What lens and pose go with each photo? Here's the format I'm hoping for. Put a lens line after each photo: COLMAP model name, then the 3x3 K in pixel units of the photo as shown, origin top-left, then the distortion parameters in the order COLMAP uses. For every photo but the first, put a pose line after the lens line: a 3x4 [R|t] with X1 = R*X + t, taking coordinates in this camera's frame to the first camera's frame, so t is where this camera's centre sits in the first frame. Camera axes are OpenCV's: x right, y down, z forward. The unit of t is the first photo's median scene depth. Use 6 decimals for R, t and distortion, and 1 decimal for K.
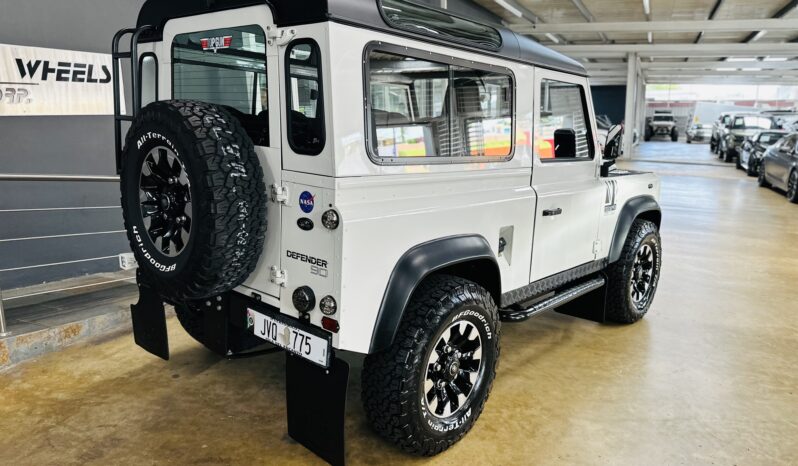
lens RADIAL K [[573.5, 0, 380.7], [0, 573.5, 241.8], [0, 0, 1]] dist [0.160007, -0.211064]
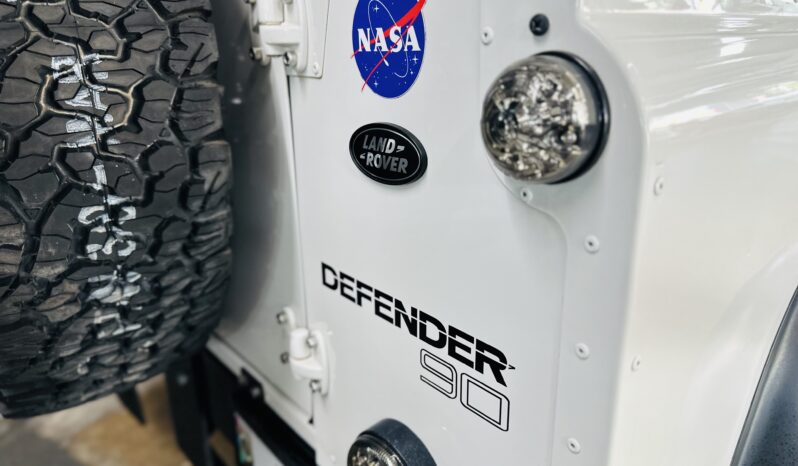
lens RADIAL K [[573.5, 0, 380.7], [0, 573.5, 241.8], [0, 0, 1]] dist [0.160007, -0.211064]
pose [[0.984778, -0.016633, -0.173022, -0.093929], [0.040969, 0.989577, 0.138052, -0.027374], [0.168922, -0.143039, 0.975195, 0.761762]]
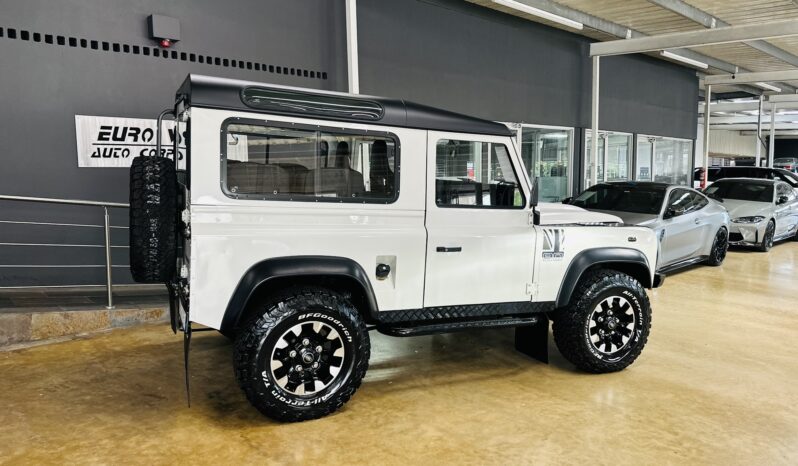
lens RADIAL K [[573.5, 0, 380.7], [0, 573.5, 241.8], [0, 0, 1]] dist [0.160007, -0.211064]
pose [[0.904856, 0.055650, -0.422065, 0.926381], [-0.095752, 0.992621, -0.074402, 0.047041], [0.414810, 0.107736, 0.903508, -0.153678]]
